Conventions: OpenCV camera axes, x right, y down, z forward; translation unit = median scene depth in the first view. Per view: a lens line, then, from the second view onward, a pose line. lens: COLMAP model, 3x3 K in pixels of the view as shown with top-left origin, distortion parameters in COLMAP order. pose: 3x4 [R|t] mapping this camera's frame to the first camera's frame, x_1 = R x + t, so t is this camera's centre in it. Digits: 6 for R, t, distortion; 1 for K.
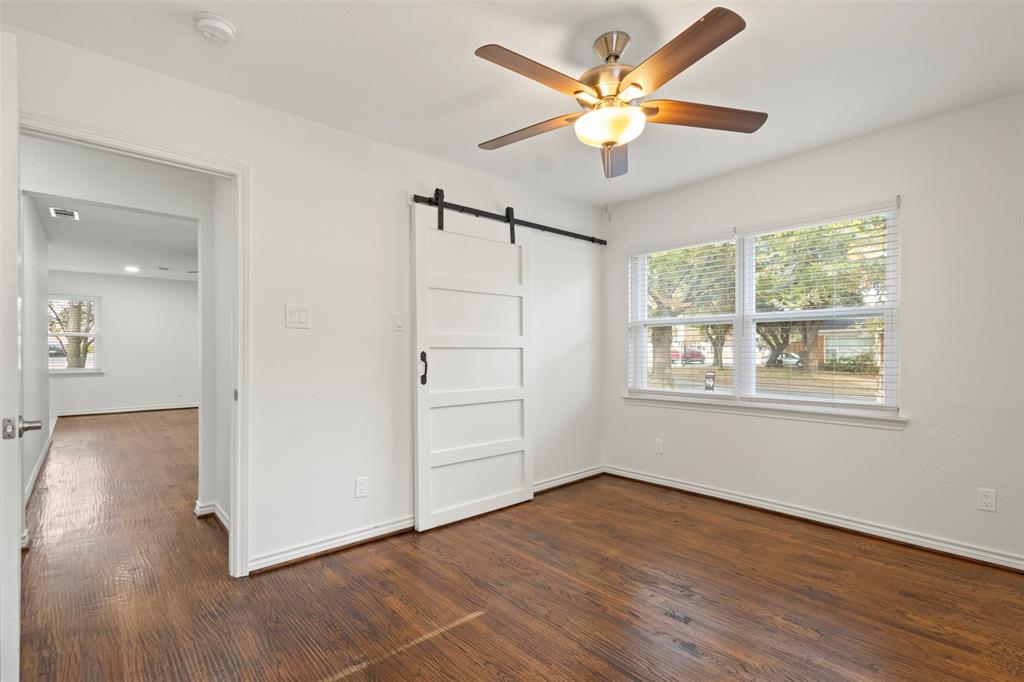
lens RADIAL K [[475.1, 0, 508.0], [0, 475.1, 350.1], [0, 0, 1]] dist [0.003072, -0.002543]
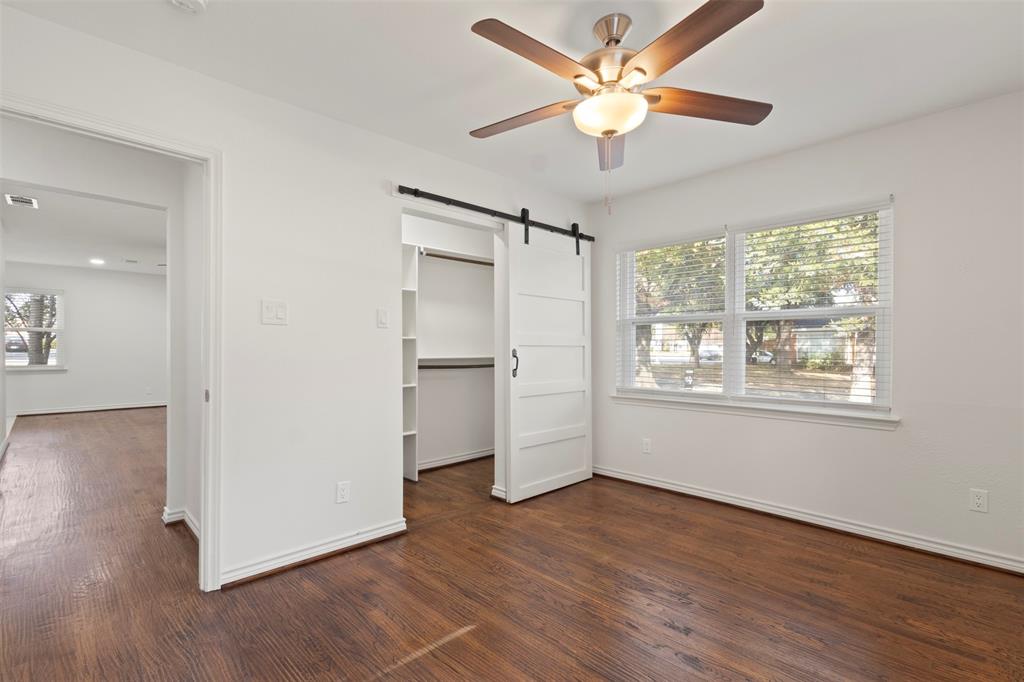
lens RADIAL K [[475.1, 0, 506.6], [0, 475.1, 348.2], [0, 0, 1]] dist [0.003072, -0.002543]
pose [[0.999204, 0.003548, 0.039742, -0.020586], [-0.003610, 0.999992, 0.001498, -0.002142], [-0.039736, -0.001640, 0.999209, 0.040957]]
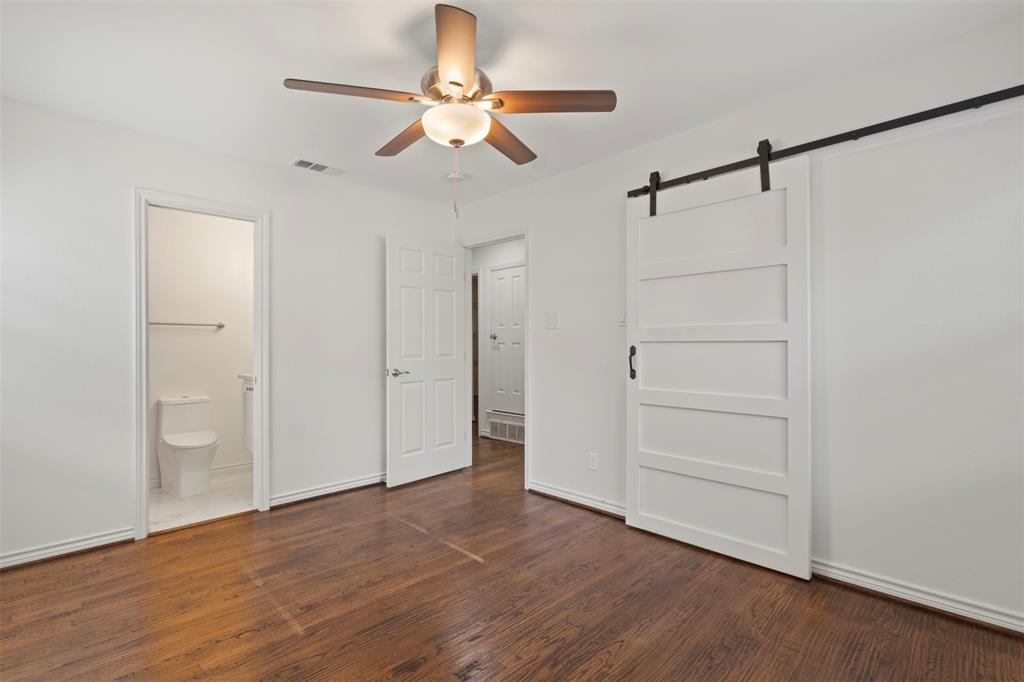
lens RADIAL K [[475.1, 0, 511.0], [0, 475.1, 337.9], [0, 0, 1]] dist [0.003072, -0.002543]
pose [[0.052793, -0.012342, -0.998529, 0.886829], [0.004125, 0.999918, -0.012141, -0.003012], [0.998597, -0.003478, 0.052839, 0.767784]]
